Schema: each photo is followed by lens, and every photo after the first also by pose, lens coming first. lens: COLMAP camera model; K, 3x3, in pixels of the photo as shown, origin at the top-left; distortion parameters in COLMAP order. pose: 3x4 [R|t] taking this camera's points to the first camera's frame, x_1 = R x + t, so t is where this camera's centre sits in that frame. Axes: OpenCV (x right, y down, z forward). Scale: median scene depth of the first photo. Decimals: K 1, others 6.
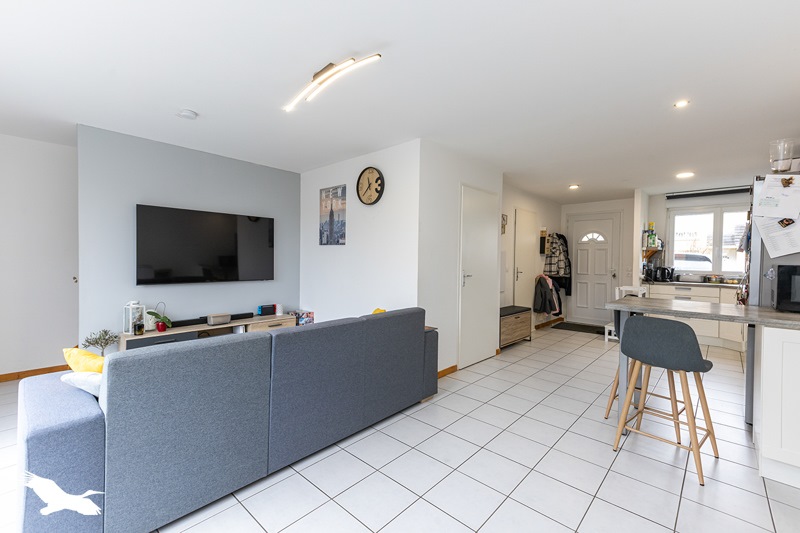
lens RADIAL K [[341.2, 0, 415.6], [0, 341.2, 263.3], [0, 0, 1]] dist [0.000890, 0.000109]
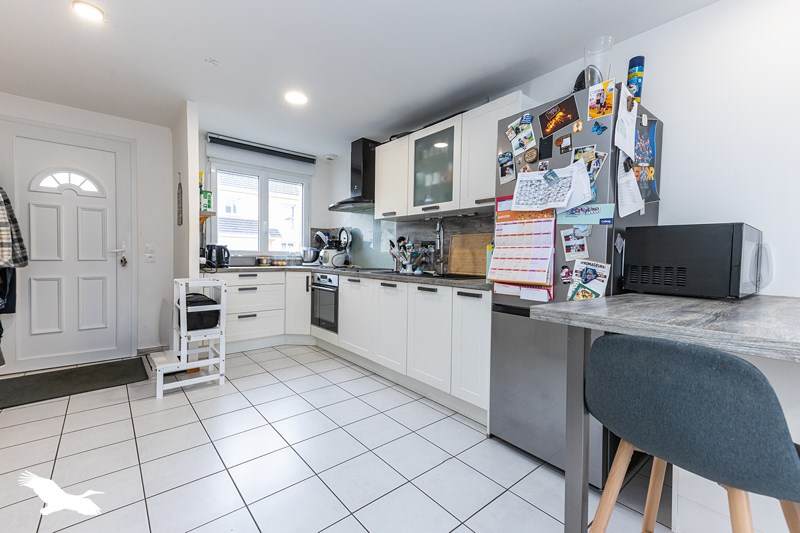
lens RADIAL K [[341.2, 0, 415.6], [0, 341.2, 263.3], [0, 0, 1]] dist [0.000890, 0.000109]
pose [[0.134225, -0.038005, 0.990222, 0.116017], [-0.003985, 0.999236, 0.038891, 0.016607], [-0.990943, -0.009166, 0.133971, 0.477413]]
